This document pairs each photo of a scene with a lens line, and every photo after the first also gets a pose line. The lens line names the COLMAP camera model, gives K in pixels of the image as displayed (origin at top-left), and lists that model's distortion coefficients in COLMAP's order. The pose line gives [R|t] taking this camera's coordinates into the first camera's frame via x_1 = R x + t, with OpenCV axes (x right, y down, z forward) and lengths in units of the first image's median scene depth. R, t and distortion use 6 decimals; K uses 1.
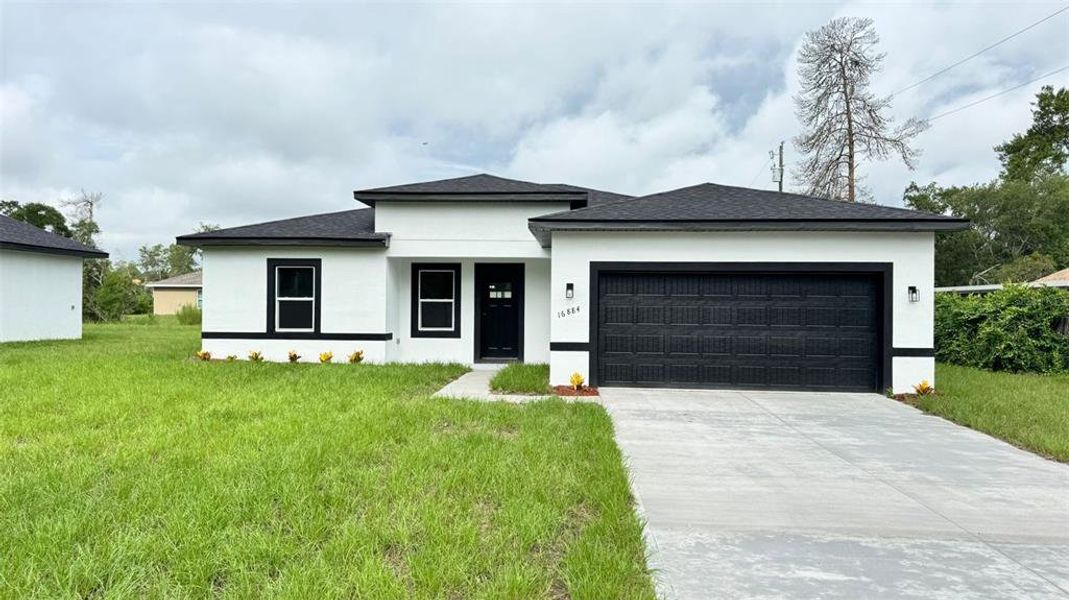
lens RADIAL K [[758.4, 0, 533.2], [0, 758.4, 304.5], [0, 0, 1]] dist [0.210910, -0.266635]
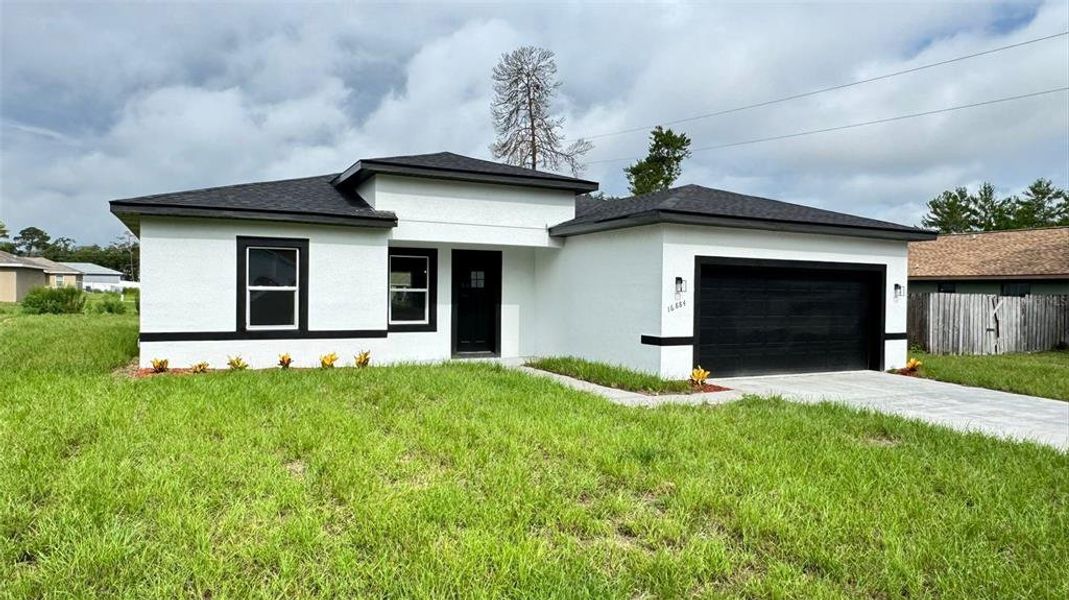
lens RADIAL K [[697.6, 0, 534.8], [0, 697.6, 296.5], [0, 0, 1]] dist [0.066065, -0.000027]
pose [[0.861182, -0.001294, 0.508295, -0.443238], [-0.007478, 0.999856, 0.015215, -0.011848], [-0.508242, -0.016904, 0.861049, 0.238983]]
